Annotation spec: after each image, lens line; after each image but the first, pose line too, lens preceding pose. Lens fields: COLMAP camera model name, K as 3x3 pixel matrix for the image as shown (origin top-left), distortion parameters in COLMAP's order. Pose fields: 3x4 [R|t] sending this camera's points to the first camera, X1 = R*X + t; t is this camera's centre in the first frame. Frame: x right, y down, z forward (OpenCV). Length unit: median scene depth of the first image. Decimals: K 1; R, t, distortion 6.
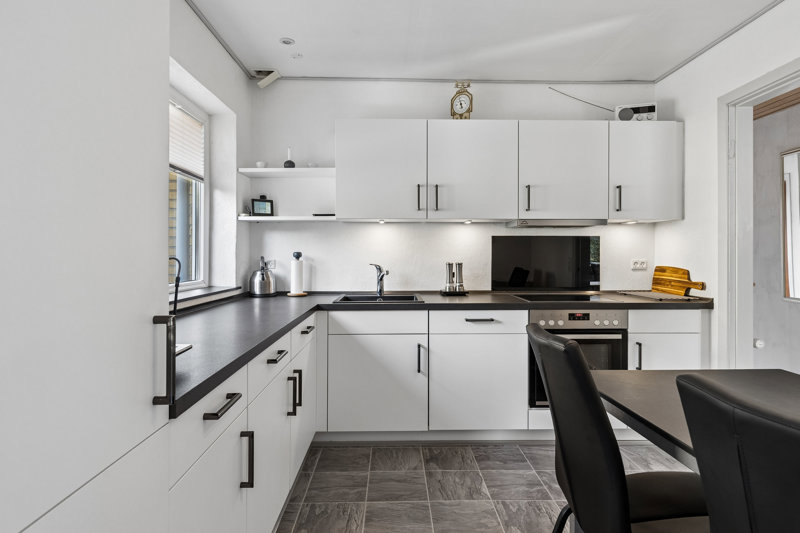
lens RADIAL K [[451.3, 0, 417.8], [0, 451.3, 251.3], [0, 0, 1]] dist [0.030676, -0.000027]
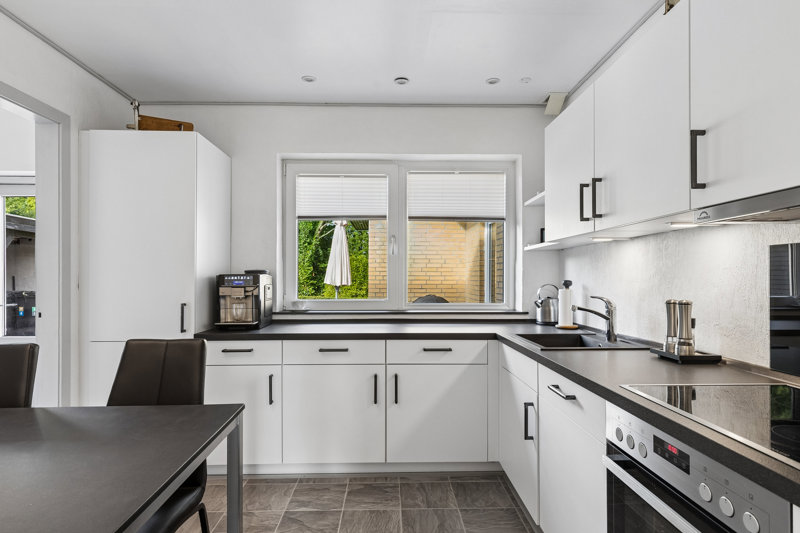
lens RADIAL K [[444.6, 0, 399.3], [0, 444.6, 277.6], [0, 0, 1]] dist [0.000633, -0.000208]
pose [[-0.010596, -0.000393, -0.999944, 0.697475], [0.000564, 1.000000, -0.000399, -0.003956], [0.999944, -0.000569, -0.010595, 0.737063]]
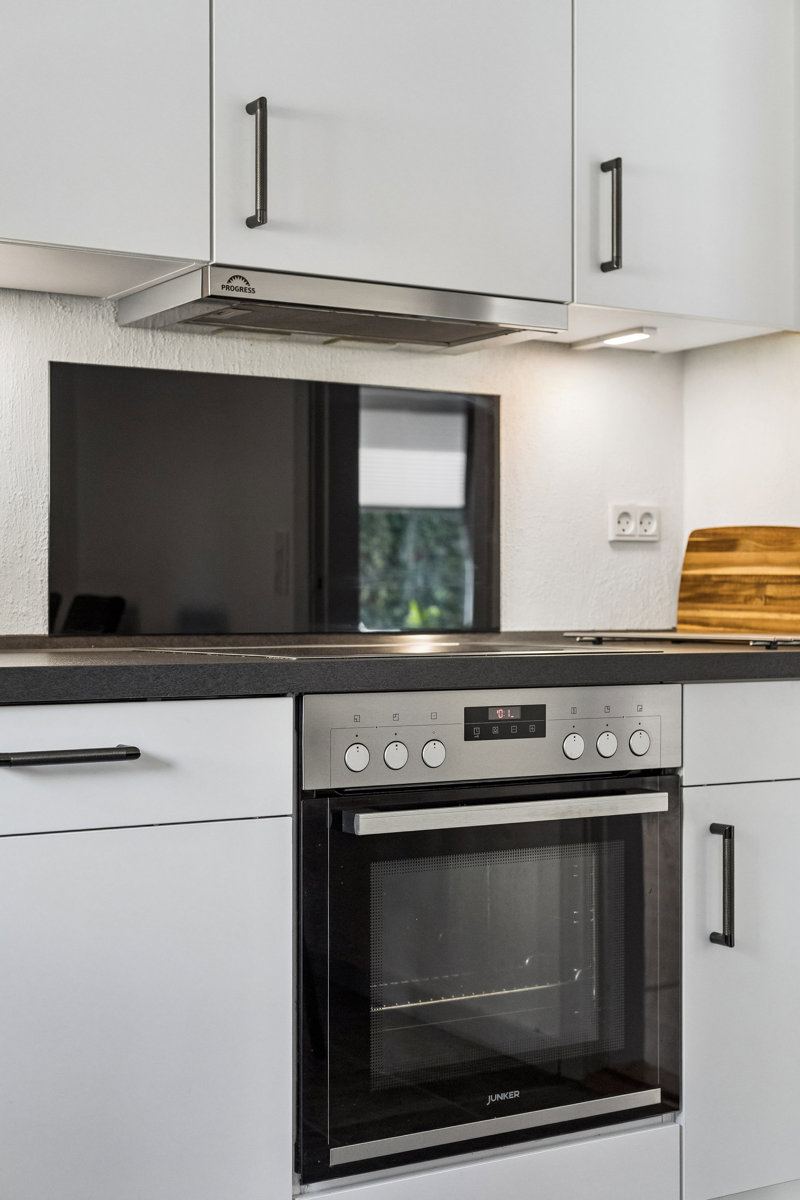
lens RADIAL K [[1722.9, 0, 400.0], [0, 1722.9, 600.0], [0, 0, 1]] dist [0.001364, -0.001341]
pose [[0.877435, -0.000966, 0.479695, -0.075052], [0.002573, 0.999993, -0.002693, 0.084179], [-0.479689, 0.003597, 0.877431, 0.293604]]
